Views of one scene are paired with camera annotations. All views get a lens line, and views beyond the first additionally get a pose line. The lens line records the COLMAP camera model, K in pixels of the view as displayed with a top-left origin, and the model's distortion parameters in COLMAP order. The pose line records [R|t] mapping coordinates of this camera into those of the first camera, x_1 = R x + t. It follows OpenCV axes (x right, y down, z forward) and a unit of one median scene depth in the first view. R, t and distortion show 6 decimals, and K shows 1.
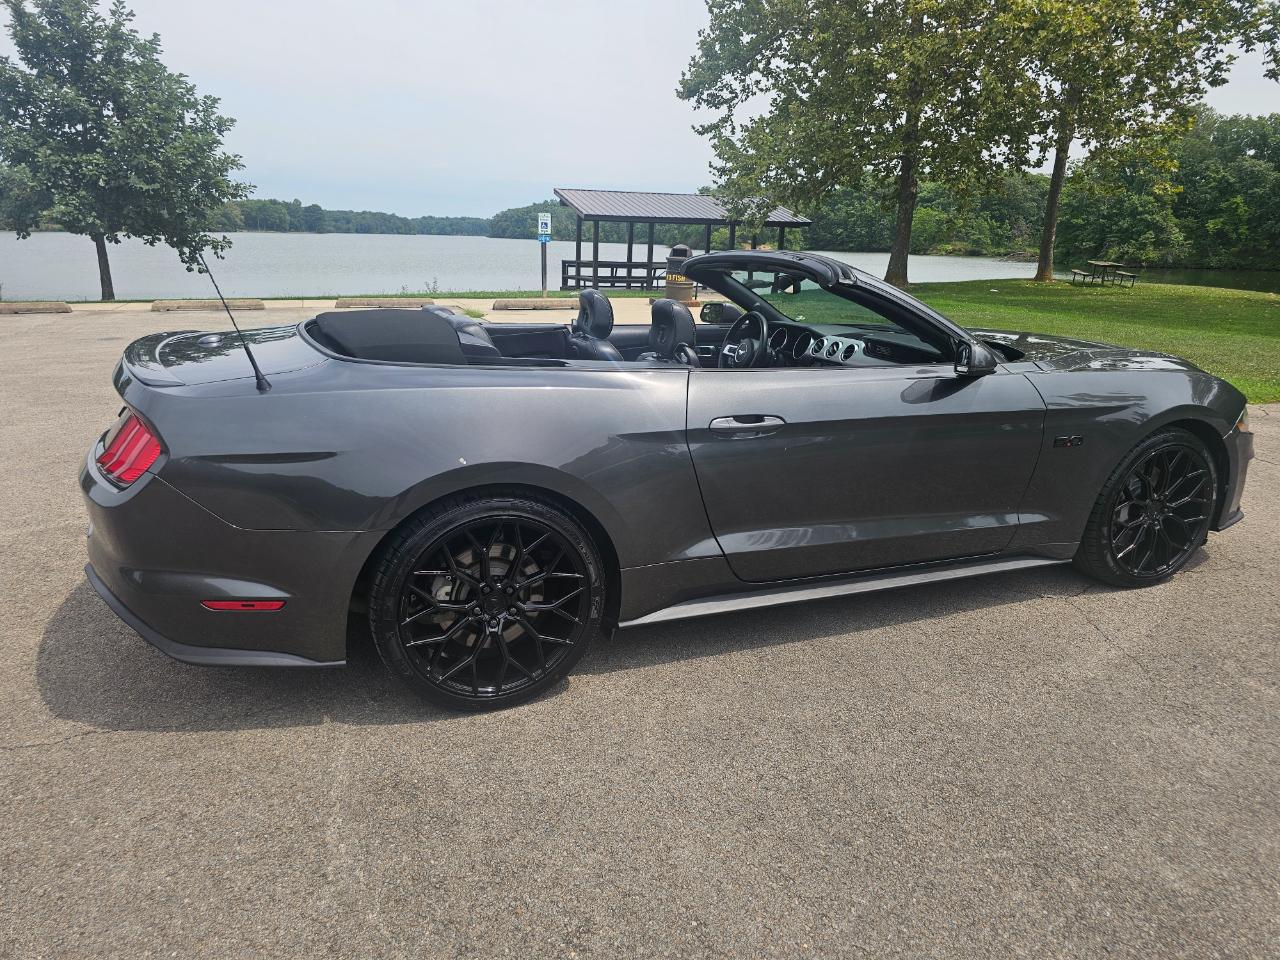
lens RADIAL K [[853.4, 0, 643.3], [0, 853.4, 507.6], [0, 0, 1]] dist [0.043478, -0.032076]
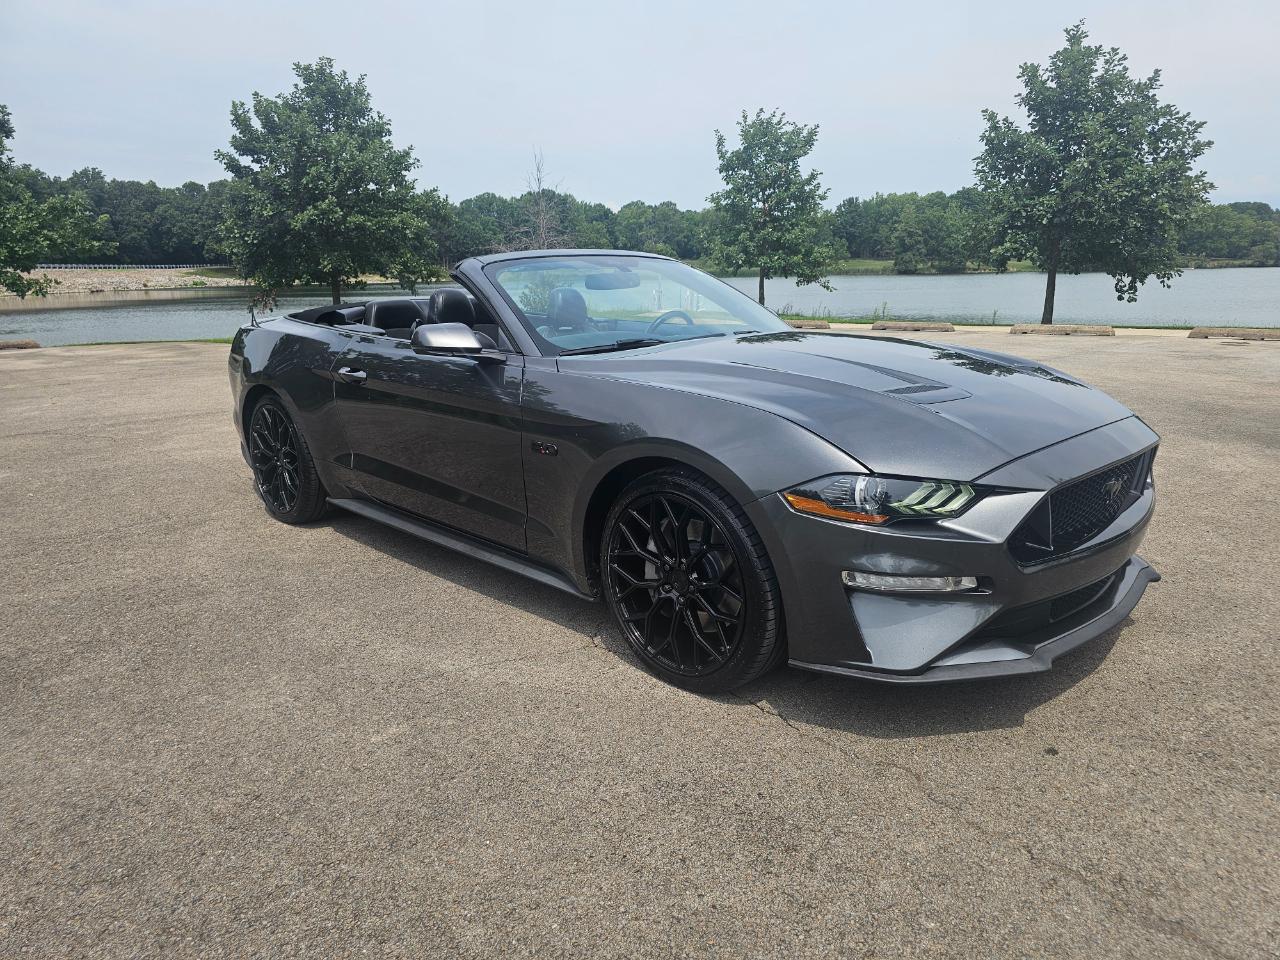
lens RADIAL K [[856.8, 0, 647.5], [0, 856.8, 497.4], [0, 0, 1]] dist [0.038941, -0.030865]
pose [[0.395343, 0.209141, -0.894407, 0.213827], [-0.254520, 0.960548, 0.112104, -0.024461], [0.882566, 0.183325, 0.432976, 0.114951]]
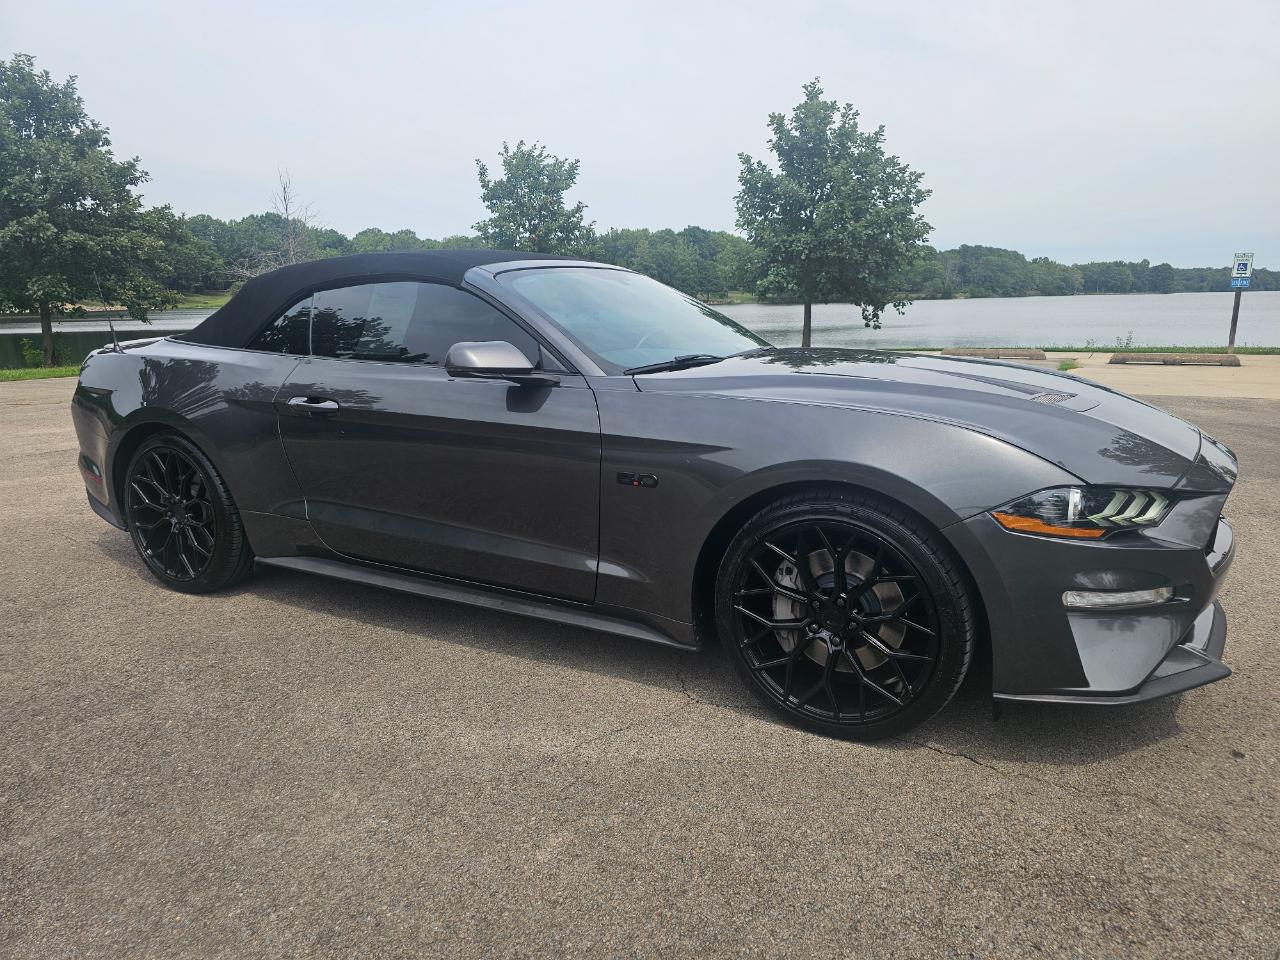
lens RADIAL K [[853.4, 0, 642.0], [0, 853.4, 485.3], [0, 0, 1]] dist [0.043478, -0.032076]
pose [[0.635683, 0.139063, -0.759321, 0.172889], [-0.209440, 0.977814, 0.003741, -0.012029], [0.742996, 0.156654, 0.650705, 0.080940]]
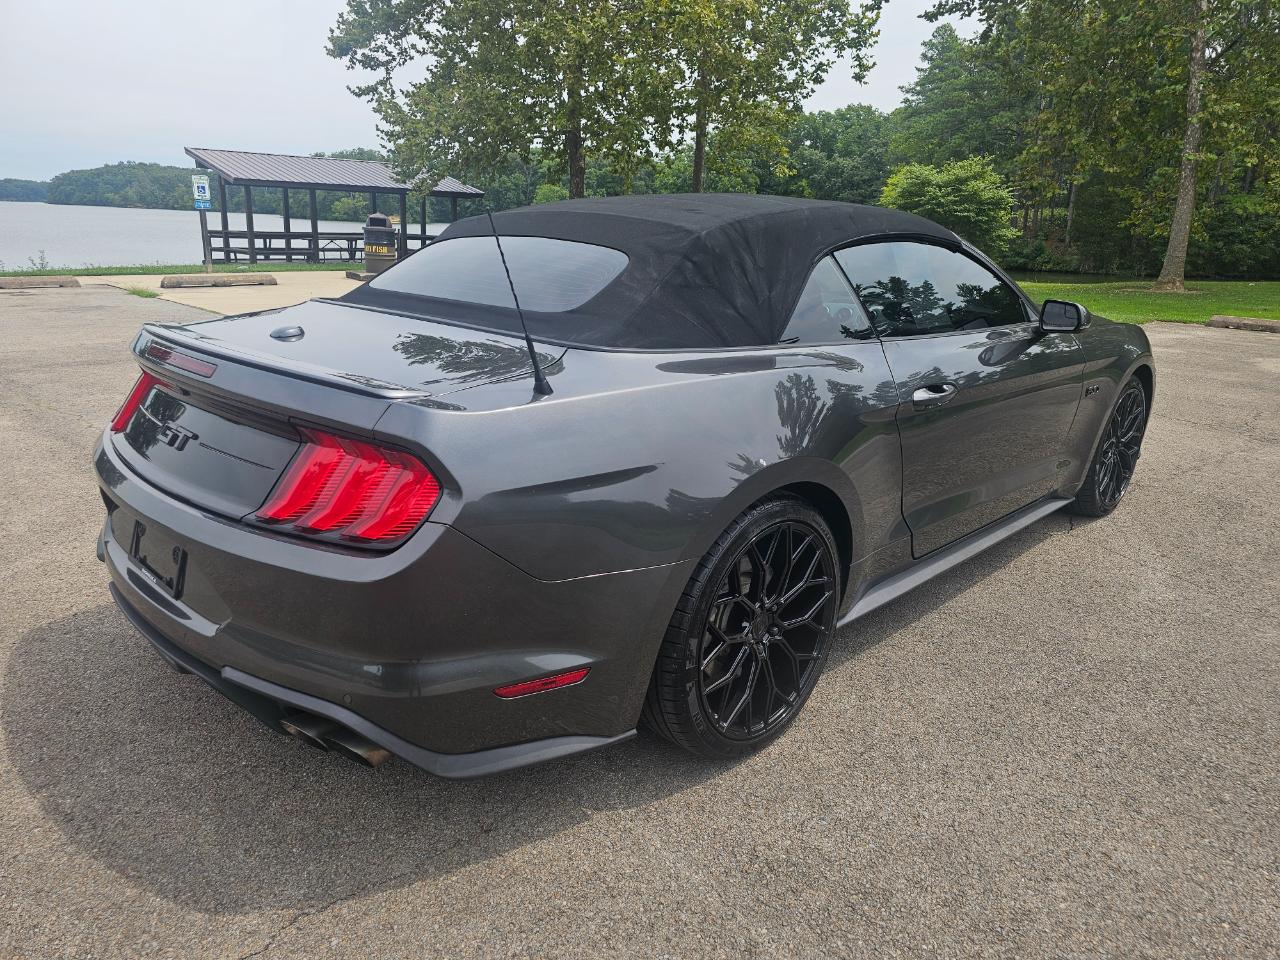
lens RADIAL K [[853.4, 0, 634.2], [0, 853.4, 480.2], [0, 0, 1]] dist [0.043478, -0.032076]
pose [[0.918860, -0.109936, 0.378960, -0.075328], [0.109808, 0.993709, 0.022024, -0.008025], [-0.378997, 0.021376, 0.925151, 0.032643]]
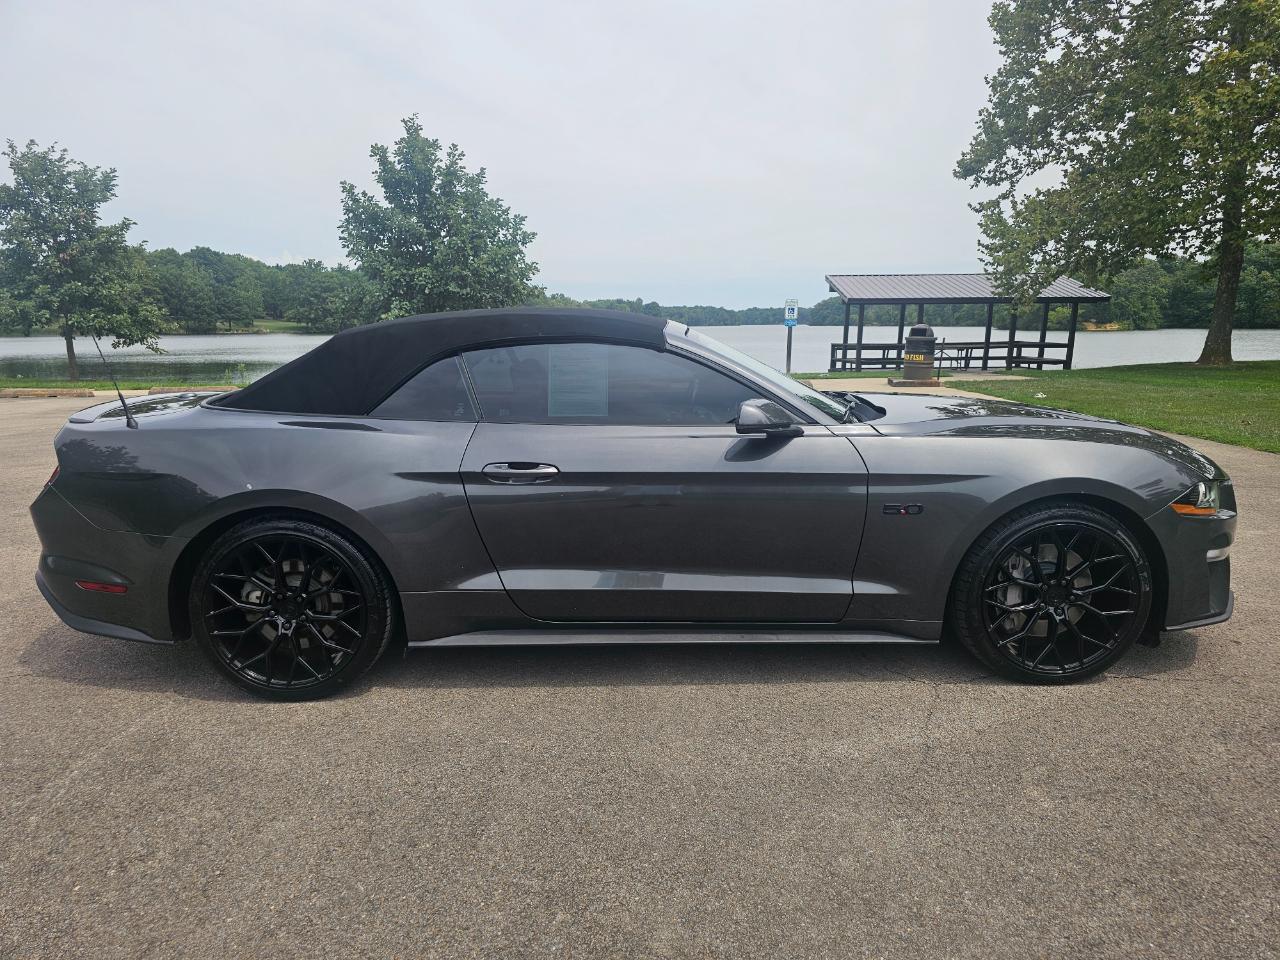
lens RADIAL K [[853.4, 0, 635.9], [0, 853.4, 502.6], [0, 0, 1]] dist [0.043478, -0.032076]
pose [[0.932454, 0.047137, -0.358200, 0.088943], [-0.083097, 0.992853, -0.085661, 0.003356], [0.351602, 0.109640, 0.929707, 0.004759]]
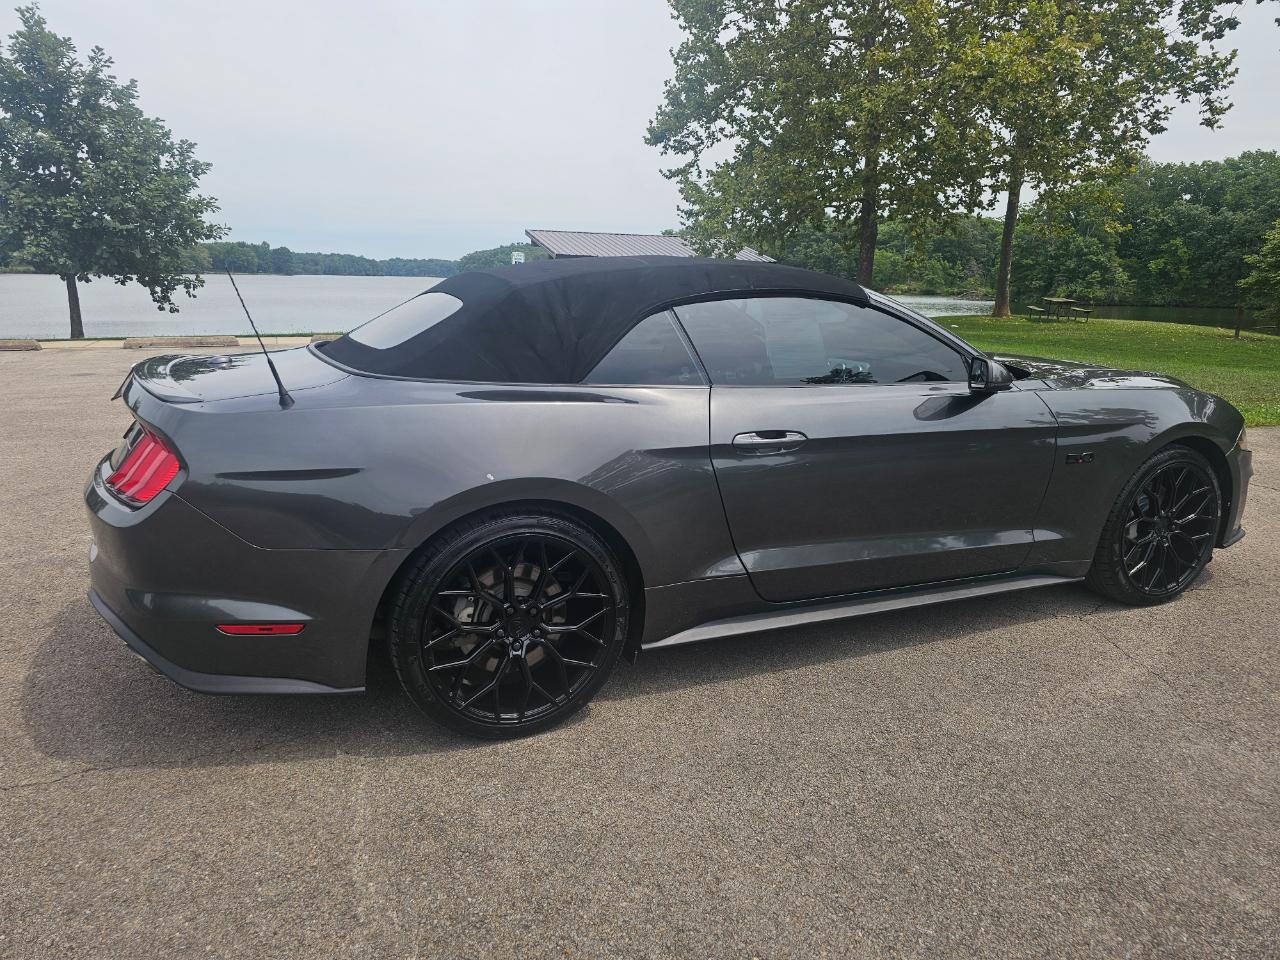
lens RADIAL K [[853.4, 0, 634.0], [0, 853.4, 481.2], [0, 0, 1]] dist [0.043478, -0.032076]
pose [[0.999544, -0.009891, 0.028539, -0.008765], [0.011933, 0.997314, -0.072265, 0.002692], [-0.027748, 0.072572, 0.996977, 0.002694]]
